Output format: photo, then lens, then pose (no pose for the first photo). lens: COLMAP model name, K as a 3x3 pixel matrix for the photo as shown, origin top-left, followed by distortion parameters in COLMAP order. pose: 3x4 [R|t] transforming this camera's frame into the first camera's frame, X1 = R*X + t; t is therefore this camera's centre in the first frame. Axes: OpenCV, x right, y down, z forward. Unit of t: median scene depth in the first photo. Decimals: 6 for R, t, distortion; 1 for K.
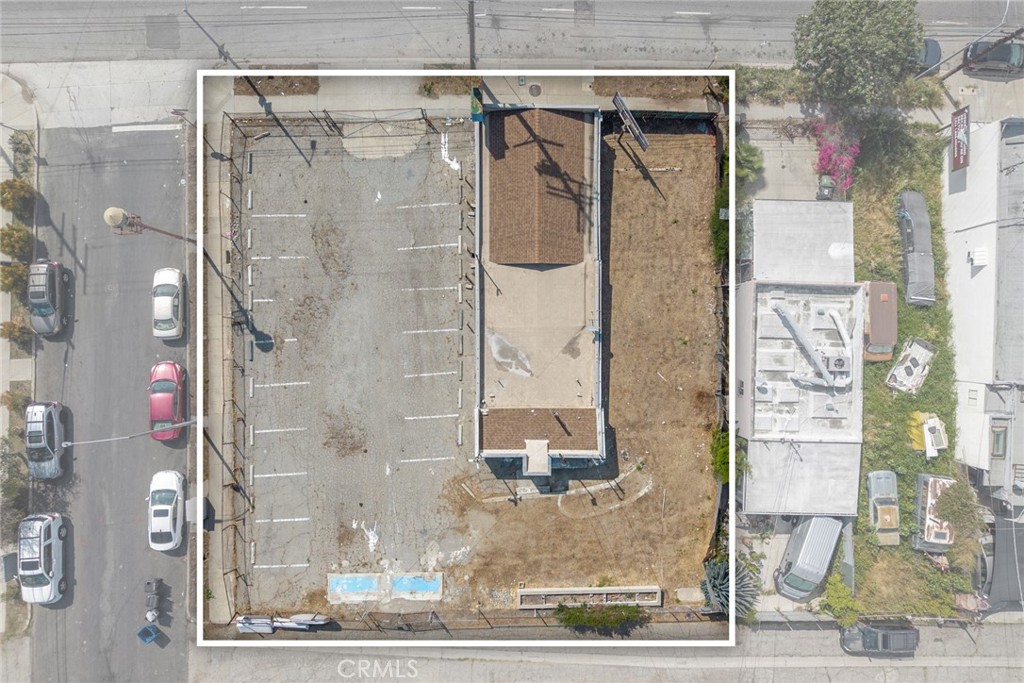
lens RADIAL K [[677.3, 0, 512.0], [0, 677.3, 341.5], [0, 0, 1]] dist [0.011644, -0.003635]
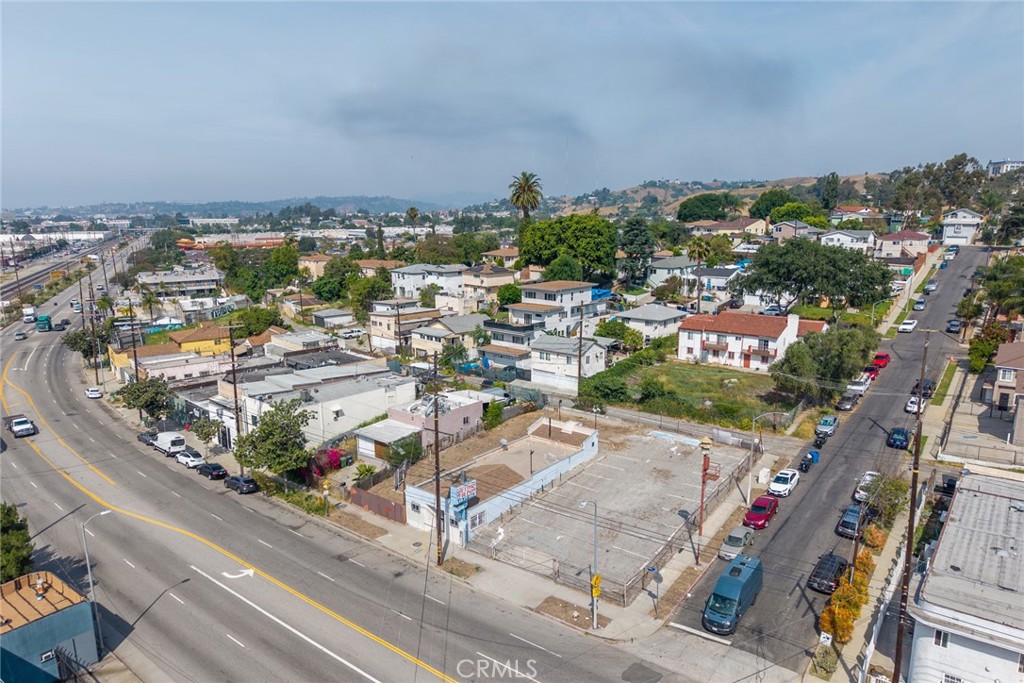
lens RADIAL K [[673.2, 0, 506.8], [0, 673.2, 359.8], [0, 0, 1]] dist [0.082903, -0.142681]
pose [[-0.768324, -0.162572, 0.619071, -0.898296], [0.639865, -0.171133, 0.749190, -1.237227], [-0.015854, 0.971743, 0.235509, 0.344645]]
